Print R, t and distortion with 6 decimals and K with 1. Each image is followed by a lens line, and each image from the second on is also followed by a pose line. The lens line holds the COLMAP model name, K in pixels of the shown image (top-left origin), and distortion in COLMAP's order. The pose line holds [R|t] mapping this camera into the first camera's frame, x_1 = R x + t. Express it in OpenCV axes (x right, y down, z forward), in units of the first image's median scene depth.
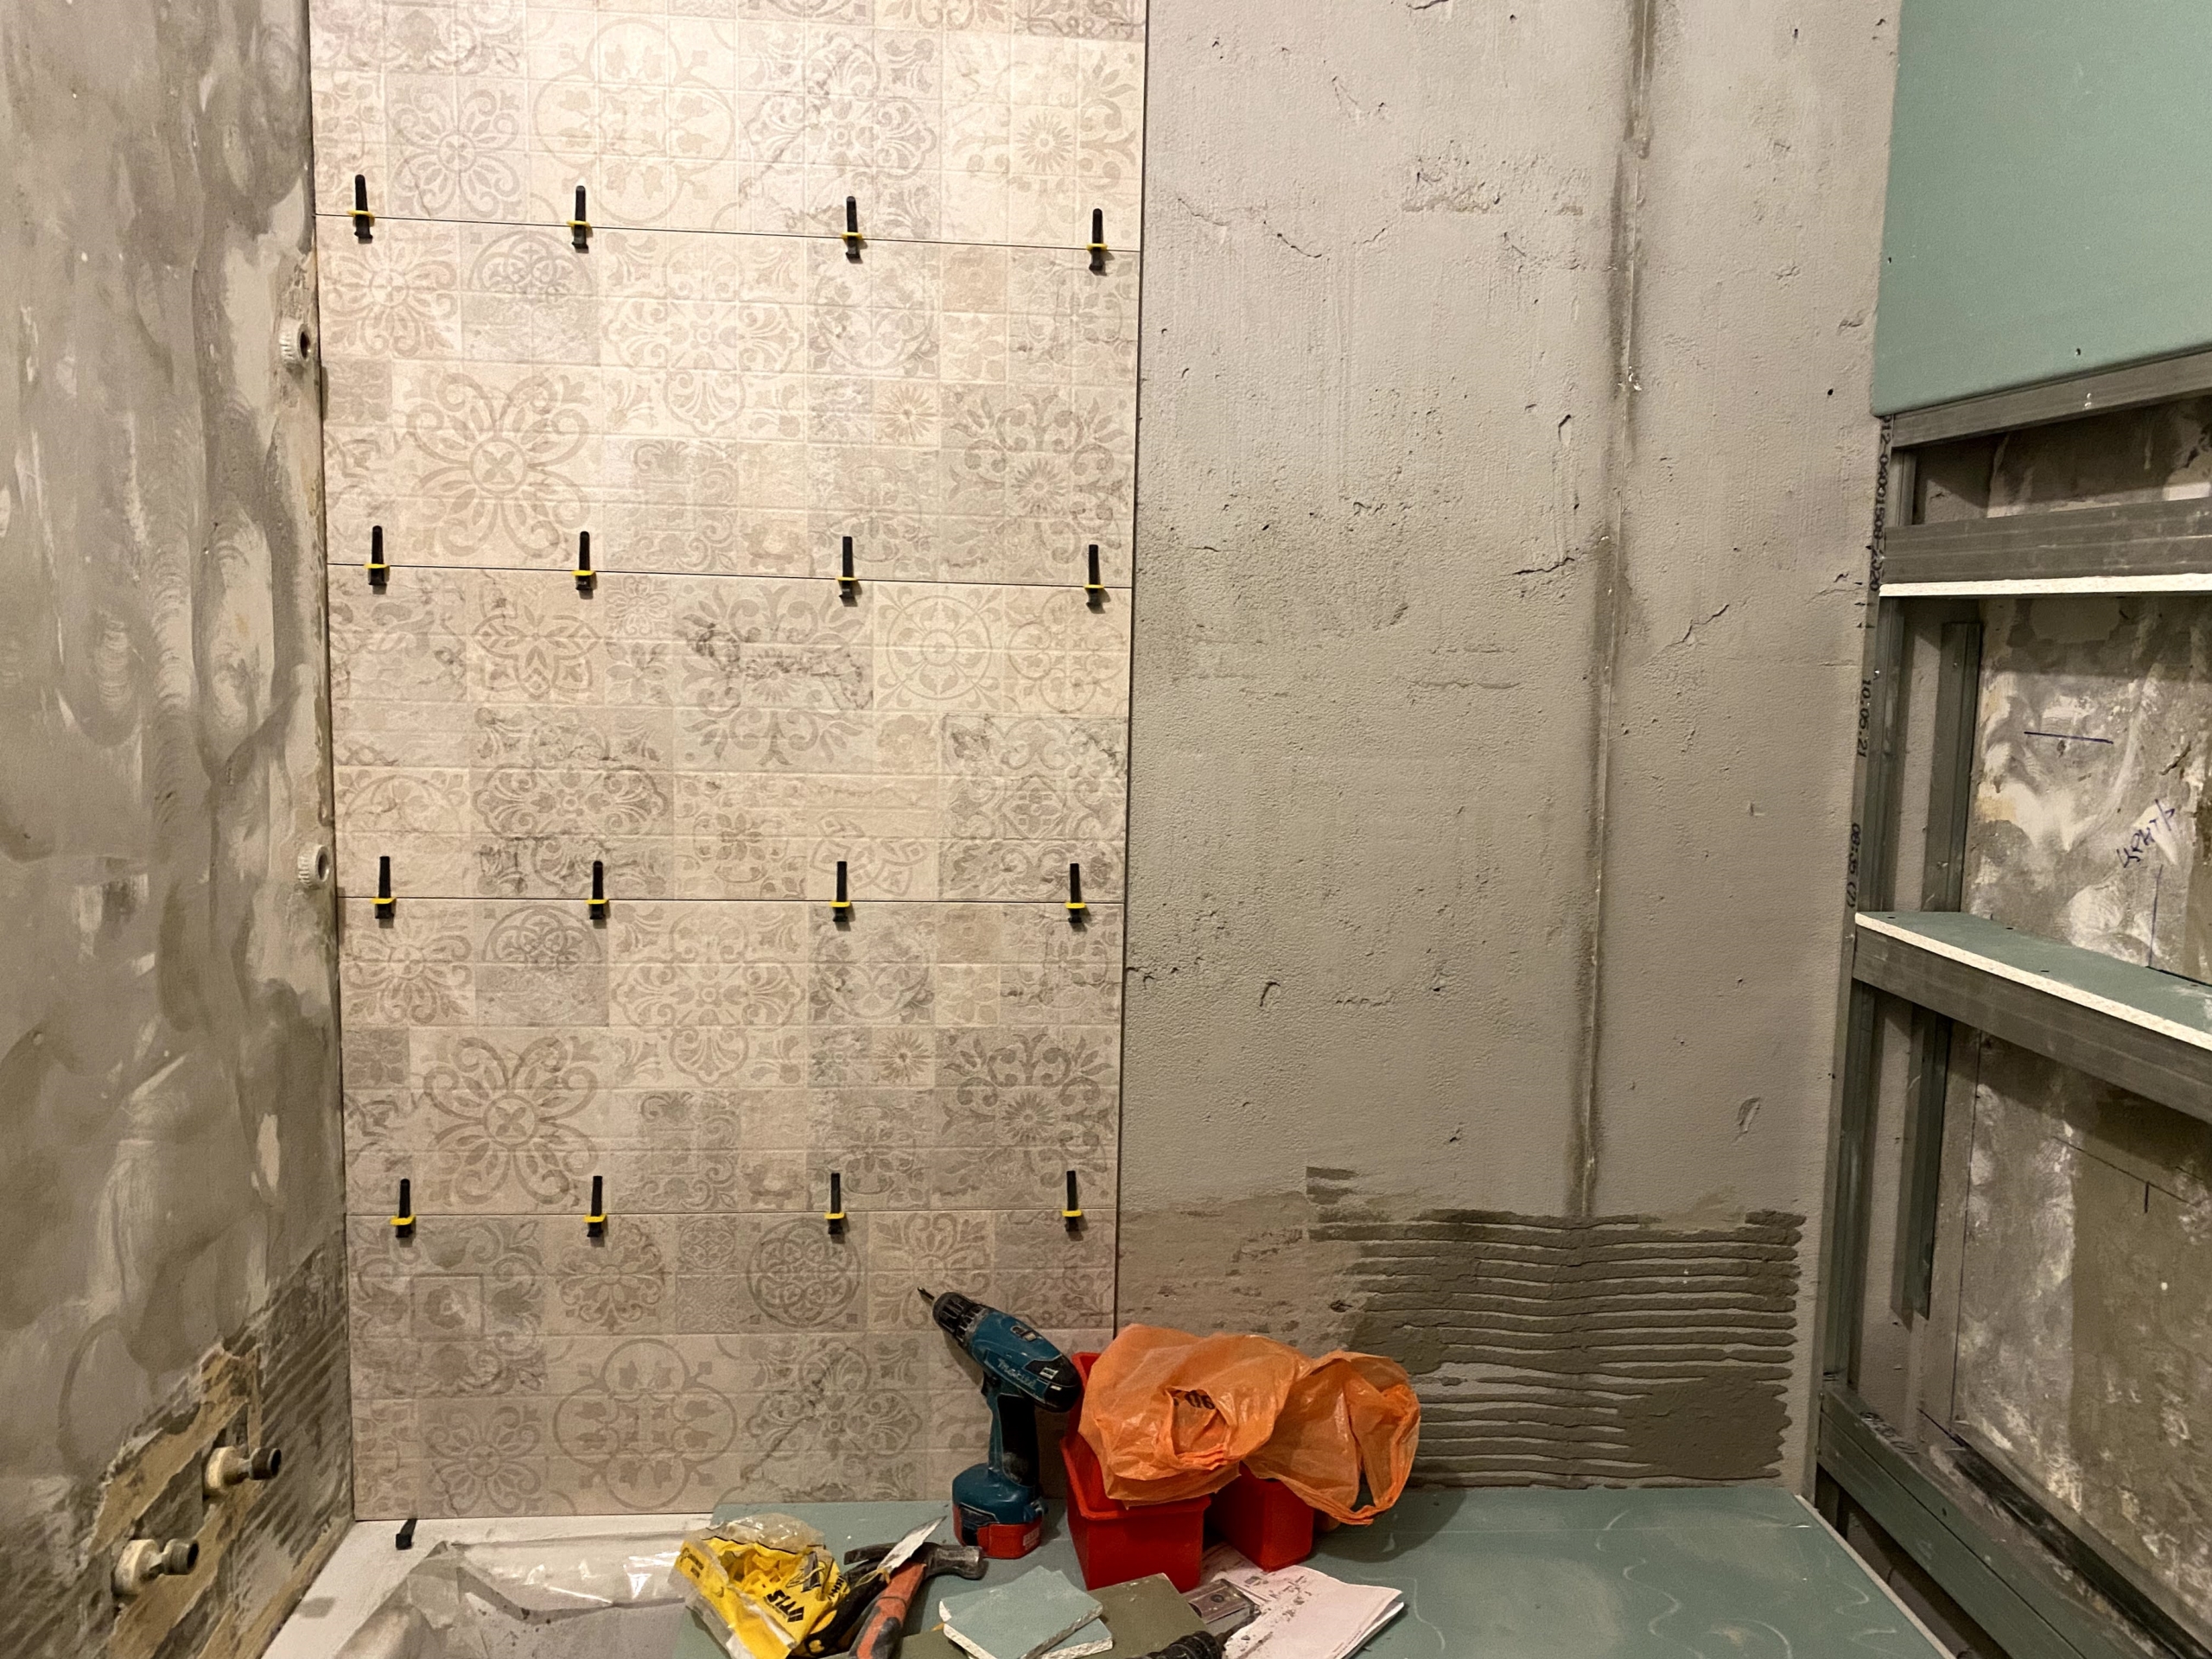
lens RADIAL K [[1690.0, 0, 1134.7], [0, 1690.0, 811.5], [0, 0, 1]] dist [0.026300, -0.024700]
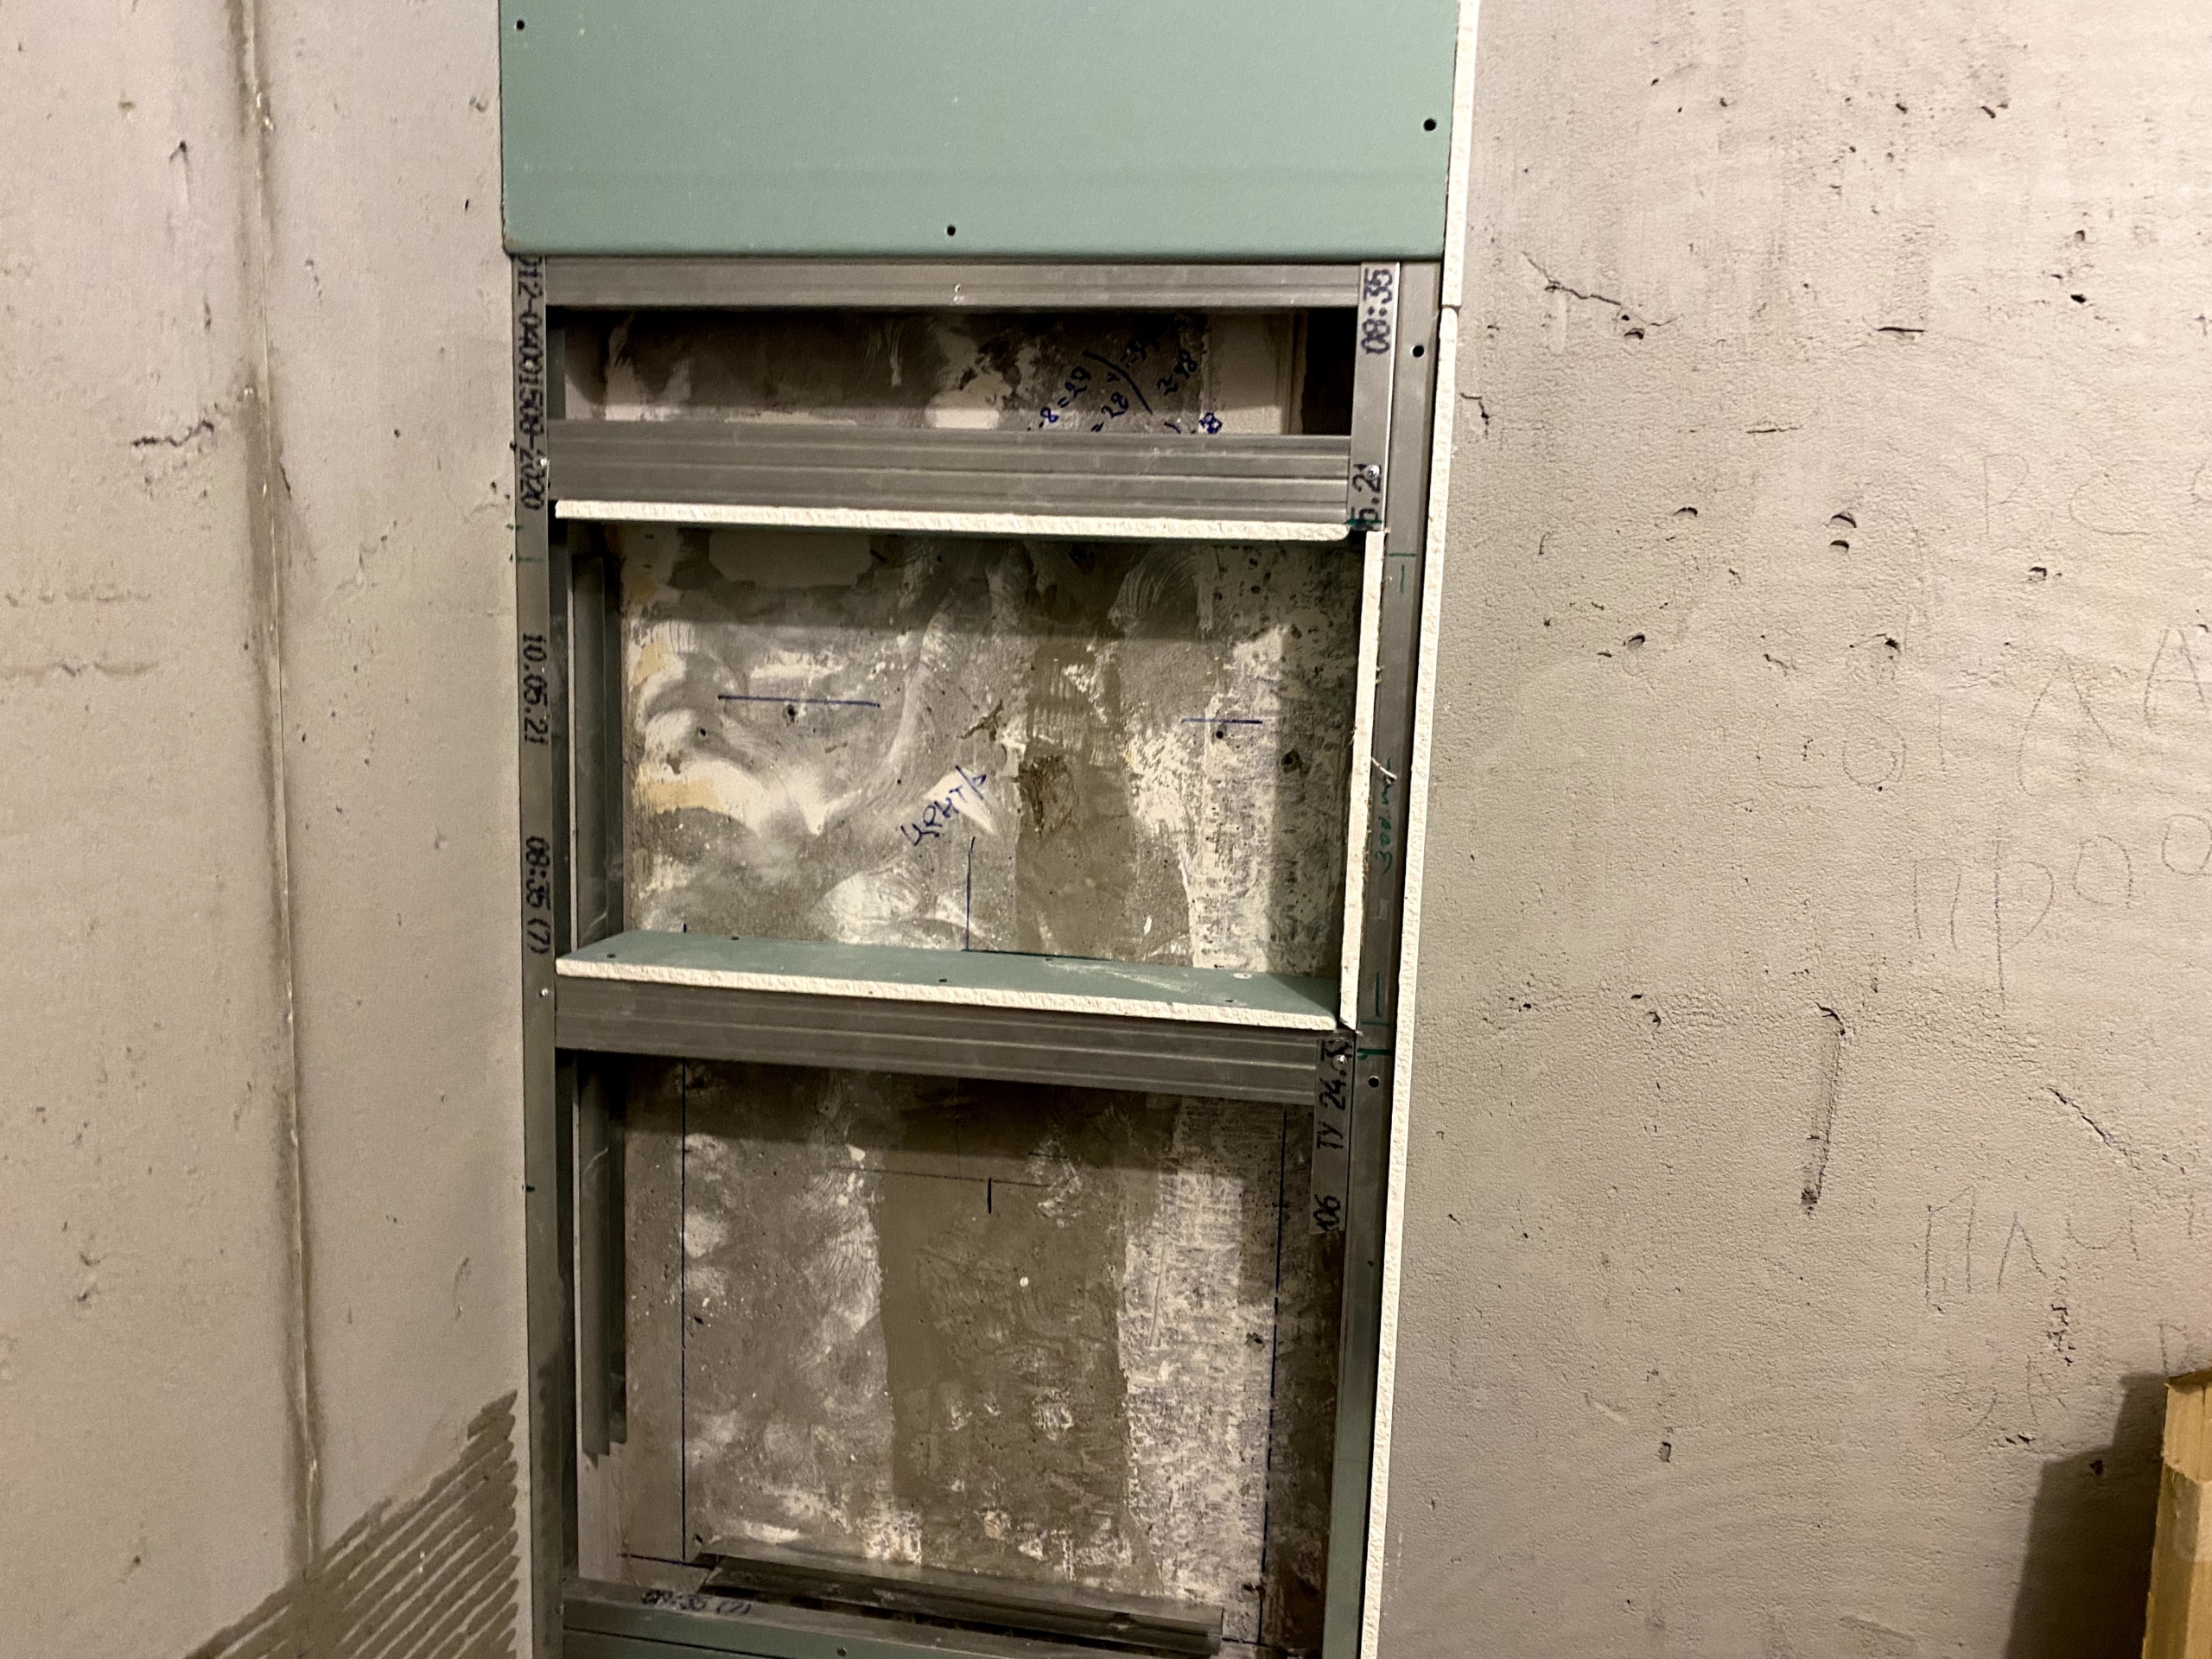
lens RADIAL K [[1690.0, 0, 1104.7], [0, 1690.0, 841.1], [0, 0, 1]] dist [0.026300, -0.024700]
pose [[0.257923, -0.146800, 0.954948, -0.201008], [0.081822, 0.988158, 0.129806, -0.066238], [-0.962695, 0.044656, 0.266880, 0.595047]]
